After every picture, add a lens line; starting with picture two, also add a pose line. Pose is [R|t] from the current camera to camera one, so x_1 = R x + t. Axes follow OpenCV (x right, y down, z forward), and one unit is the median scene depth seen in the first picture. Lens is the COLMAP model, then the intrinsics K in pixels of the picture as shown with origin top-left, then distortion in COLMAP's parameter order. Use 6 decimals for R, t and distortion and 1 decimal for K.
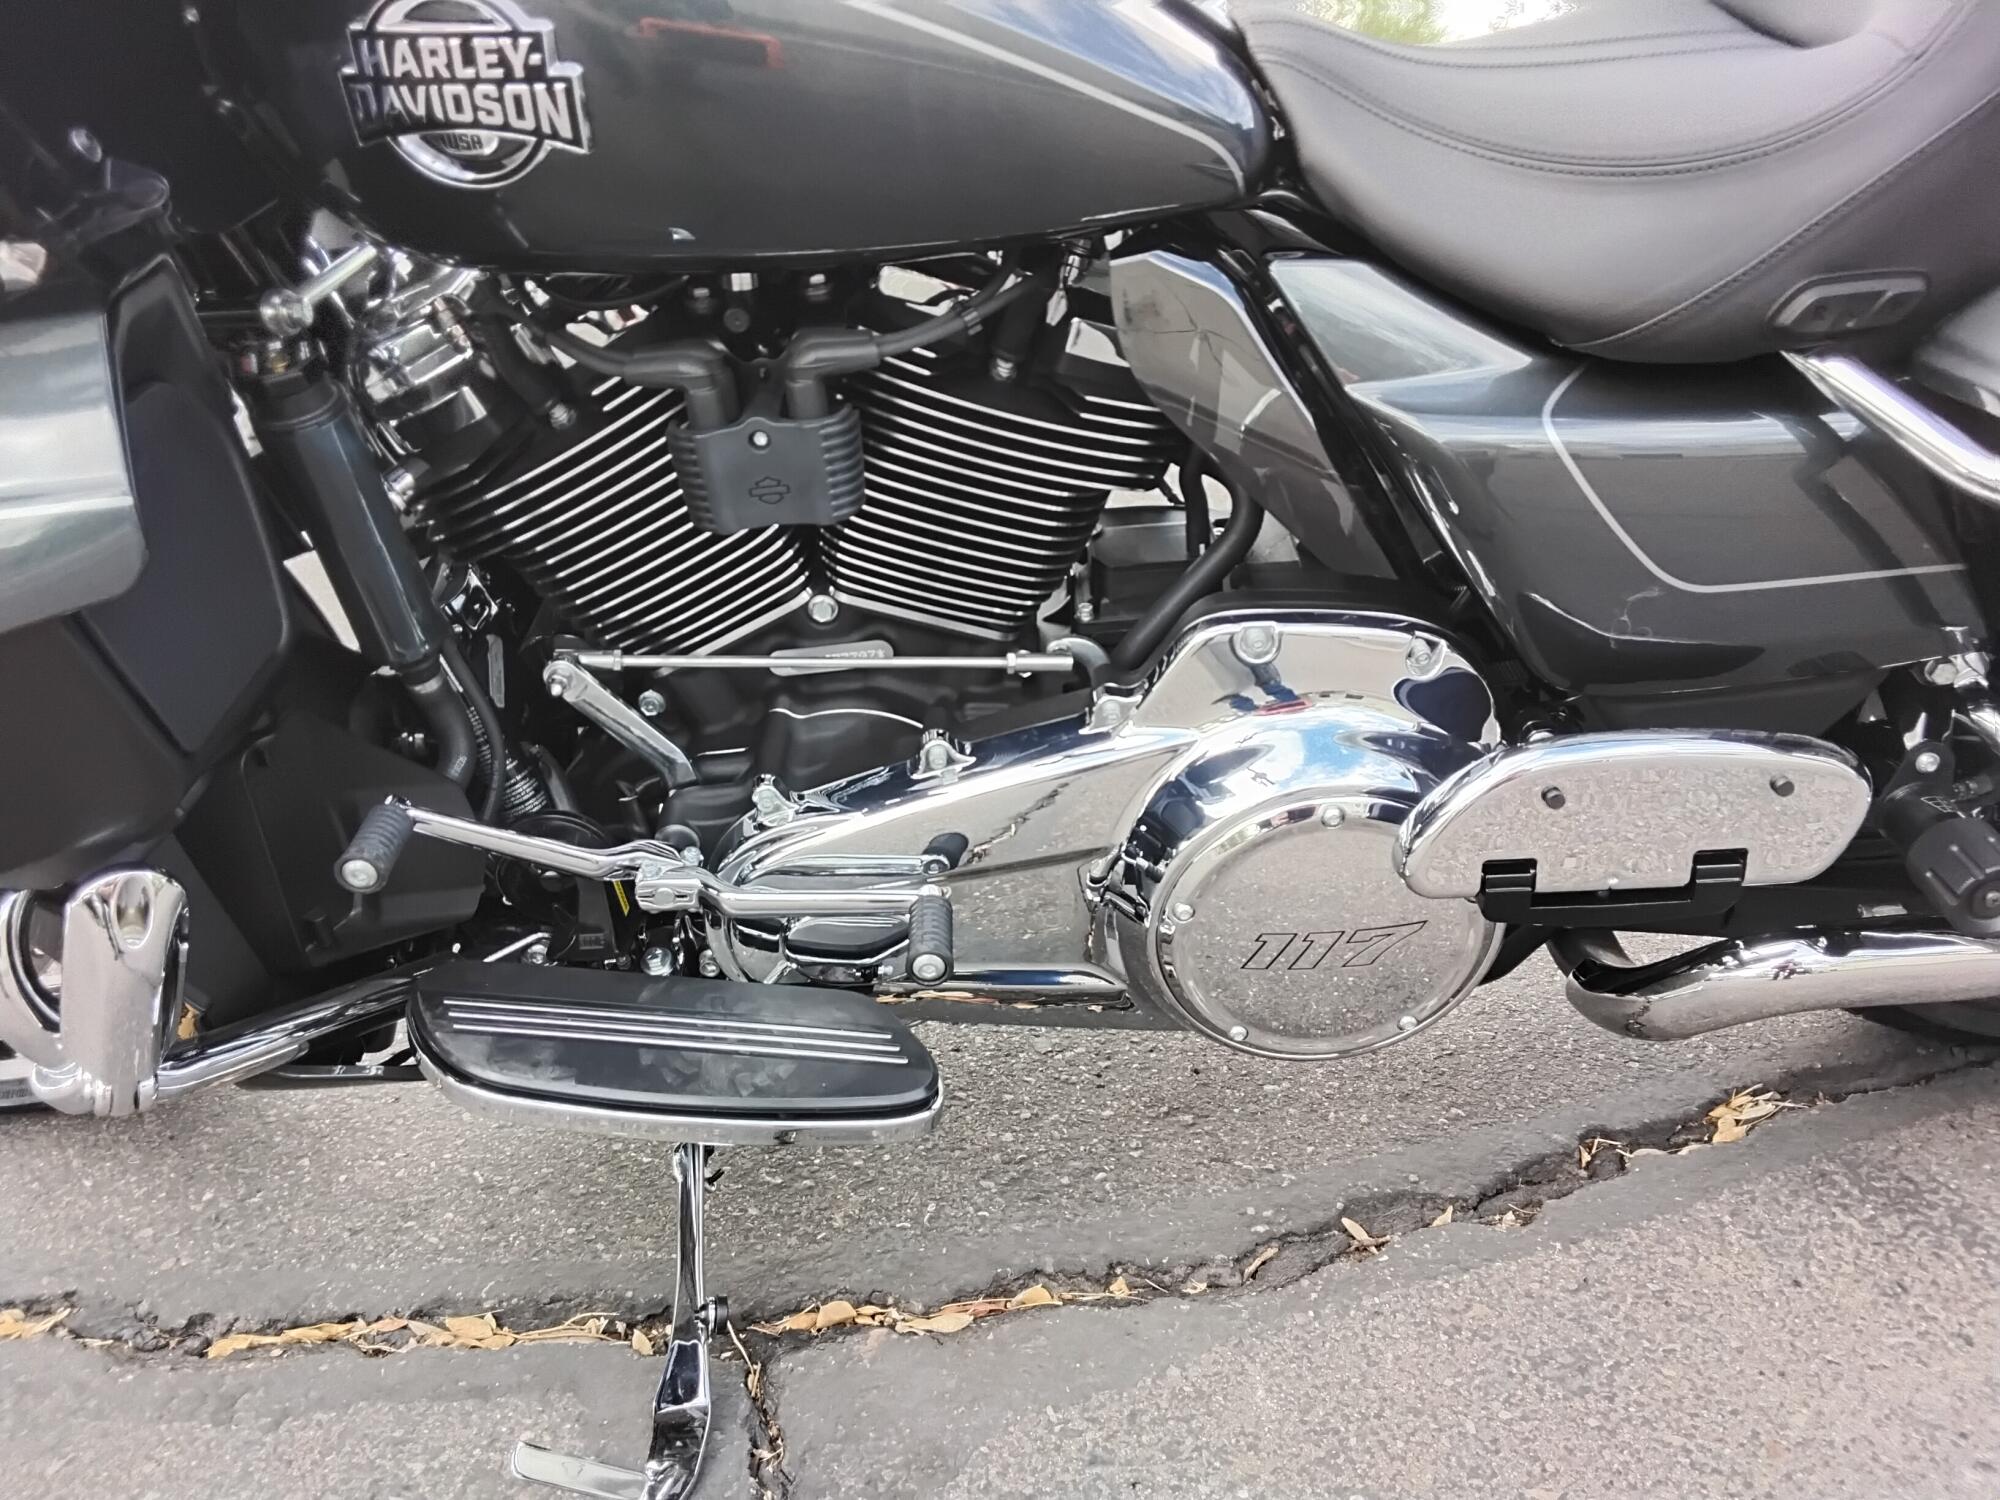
lens RADIAL K [[1546.8, 0, 995.4], [0, 1546.8, 757.1], [0, 0, 1]] dist [0.059673, -0.004071]
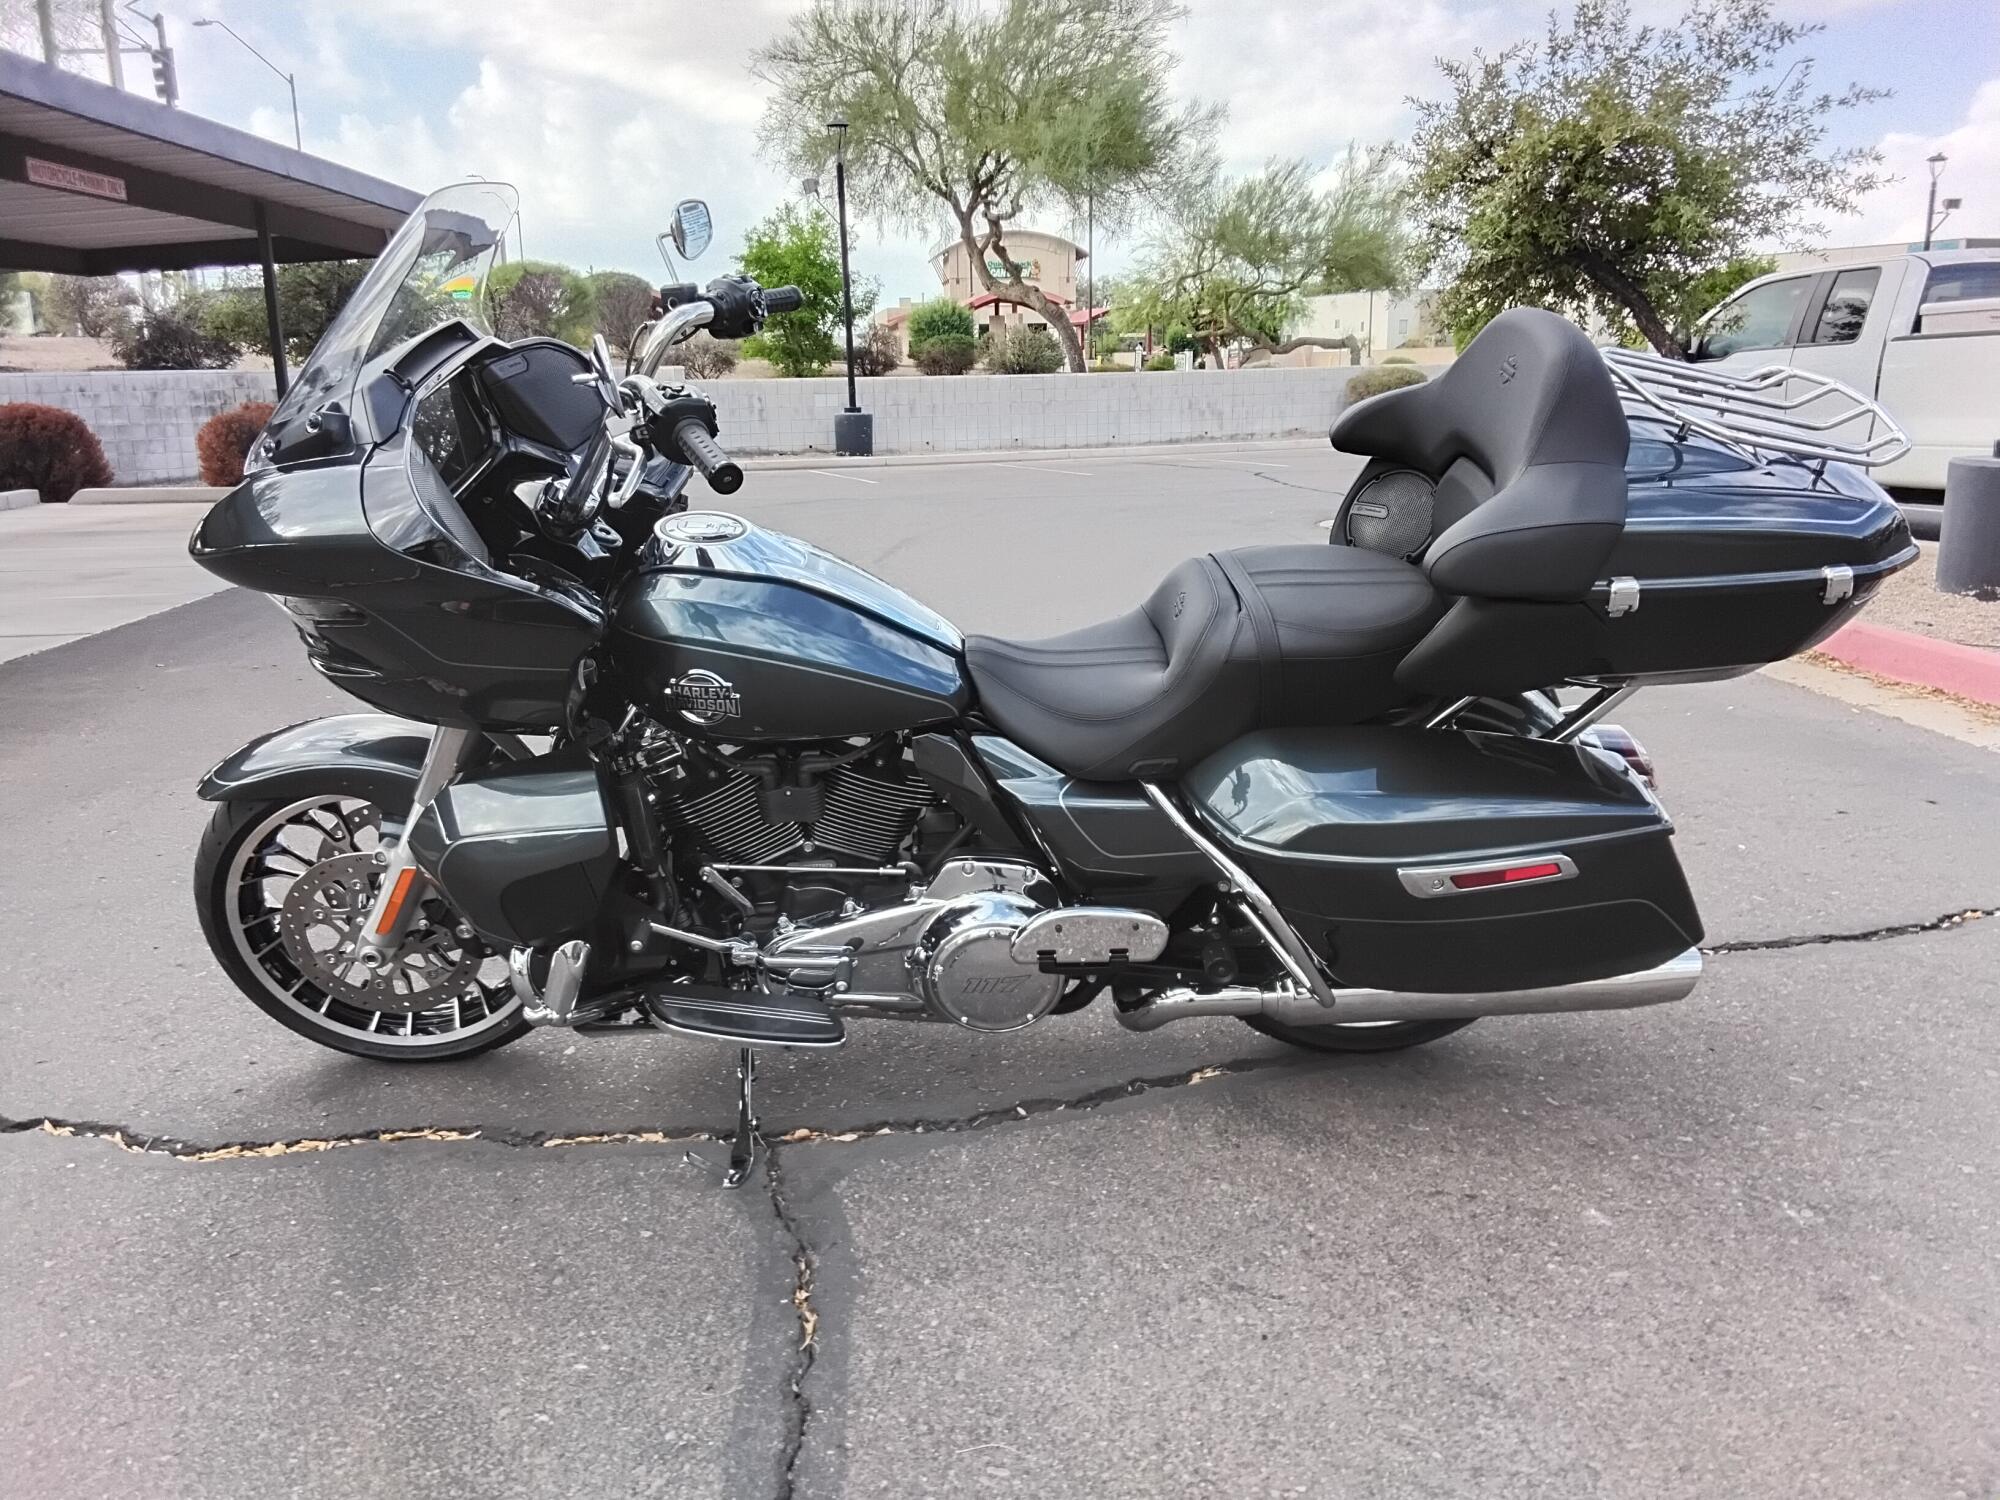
lens RADIAL K [[1546.8, 0, 1002.7], [0, 1546.8, 749.8], [0, 0, 1]] dist [0.059673, -0.004071]
pose [[0.999542, 0.029150, 0.008155, 0.186758], [-0.028248, 0.995108, -0.094669, -0.024573], [-0.010874, 0.094396, 0.995475, -1.588882]]
